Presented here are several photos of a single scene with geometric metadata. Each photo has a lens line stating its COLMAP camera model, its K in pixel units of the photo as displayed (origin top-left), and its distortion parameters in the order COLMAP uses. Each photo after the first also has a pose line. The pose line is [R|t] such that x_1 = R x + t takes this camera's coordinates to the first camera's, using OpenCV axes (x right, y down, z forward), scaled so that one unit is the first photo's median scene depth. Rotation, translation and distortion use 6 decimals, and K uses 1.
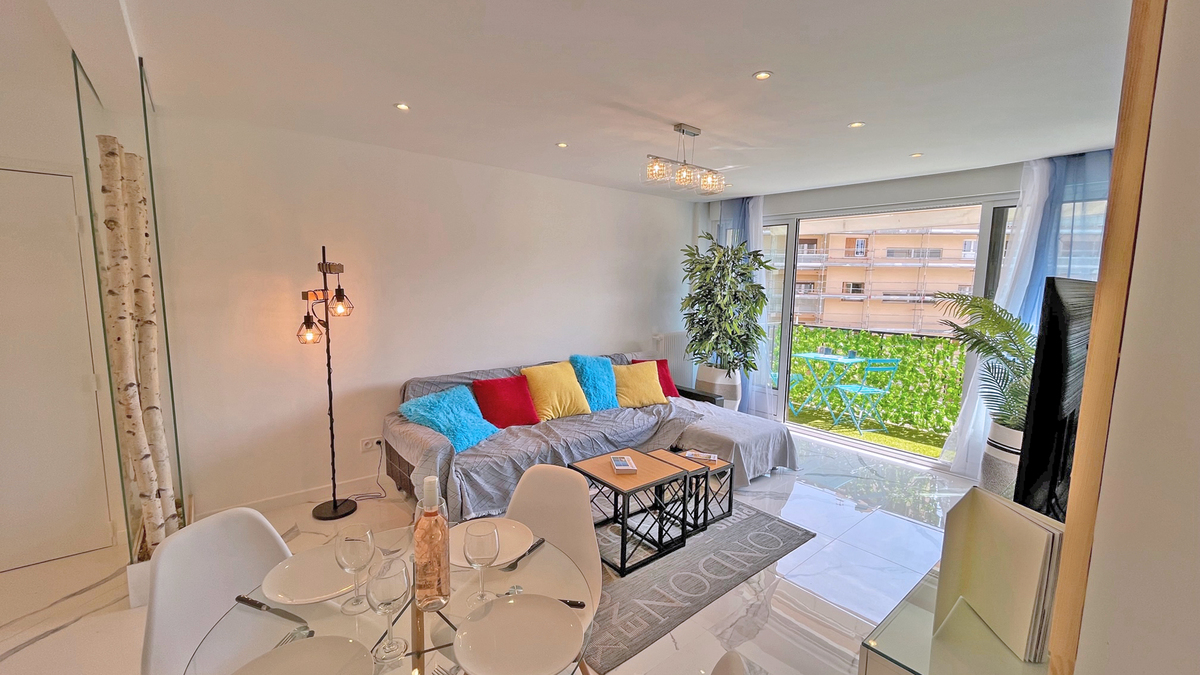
lens RADIAL K [[488.2, 0, 599.7], [0, 488.2, 341.2], [0, 0, 1]] dist [-0.002382, -0.000542]
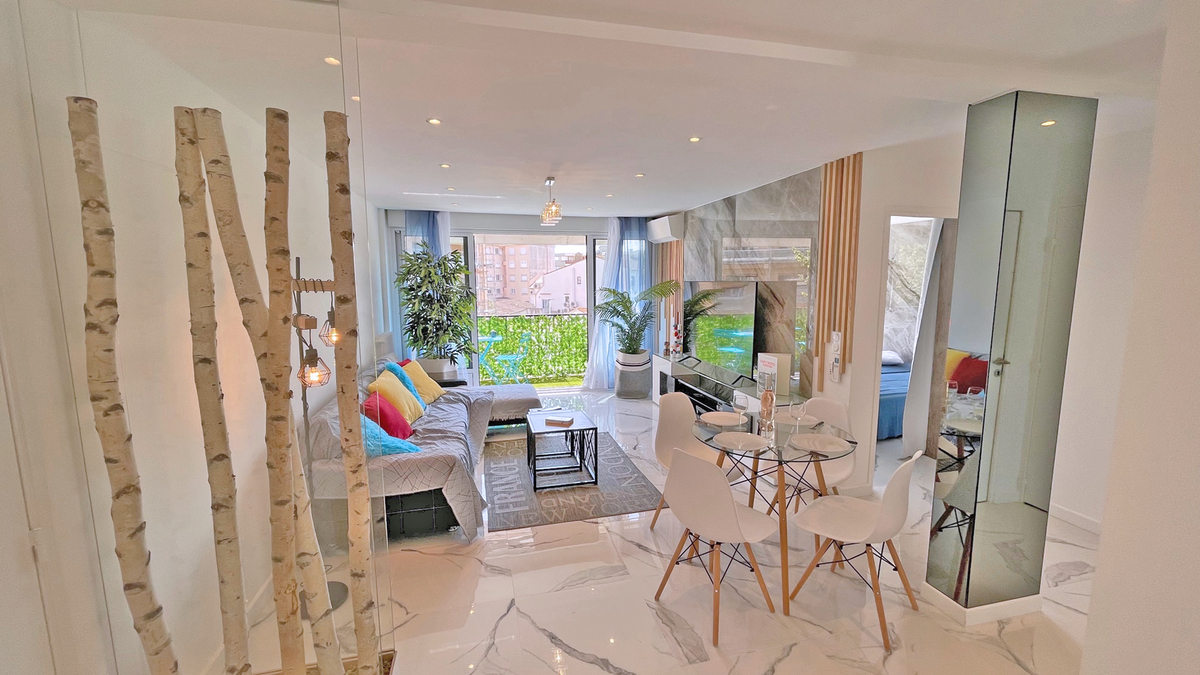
lens RADIAL K [[488.2, 0, 599.7], [0, 488.2, 341.2], [0, 0, 1]] dist [-0.002382, -0.000542]
pose [[0.432160, -0.137497, 0.891253, -0.756445], [0.125453, 0.987865, 0.091571, -0.054794], [-0.893028, 0.072237, 0.444165, 0.182067]]
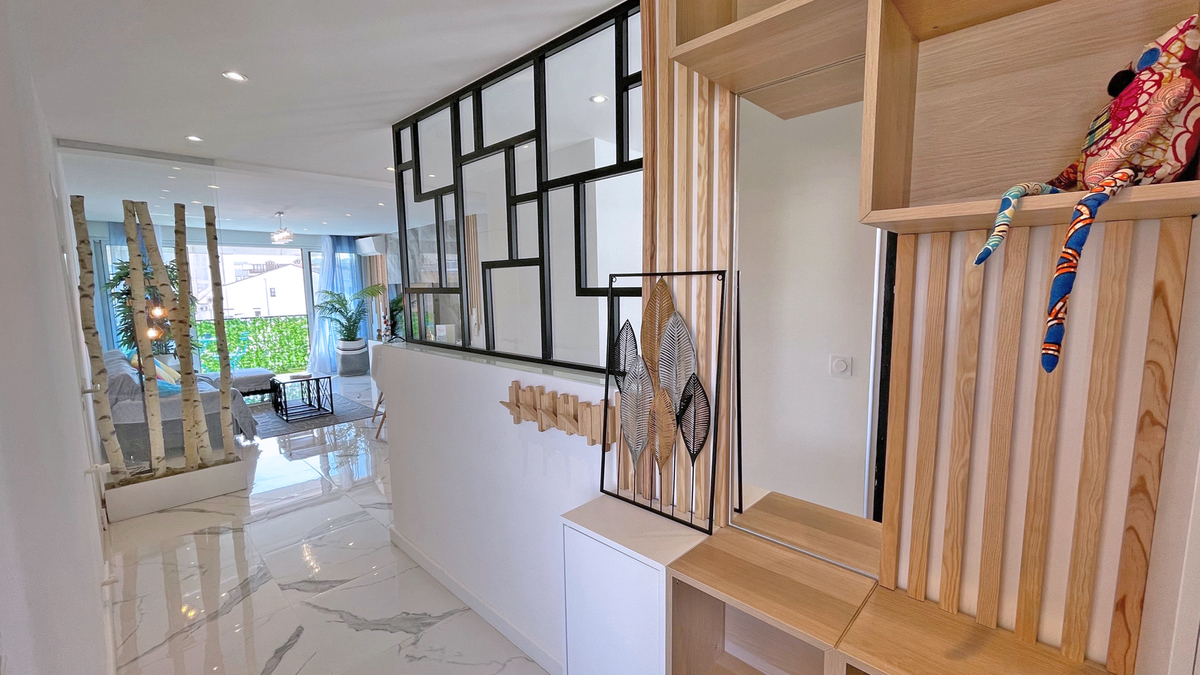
lens RADIAL K [[488.2, 0, 599.7], [0, 488.2, 341.2], [0, 0, 1]] dist [-0.002382, -0.000542]
pose [[-0.104887, -0.132151, 0.985665, -1.422006], [0.139232, 0.979419, 0.146129, -0.010328], [-0.984689, 0.152563, -0.084328, -0.057684]]
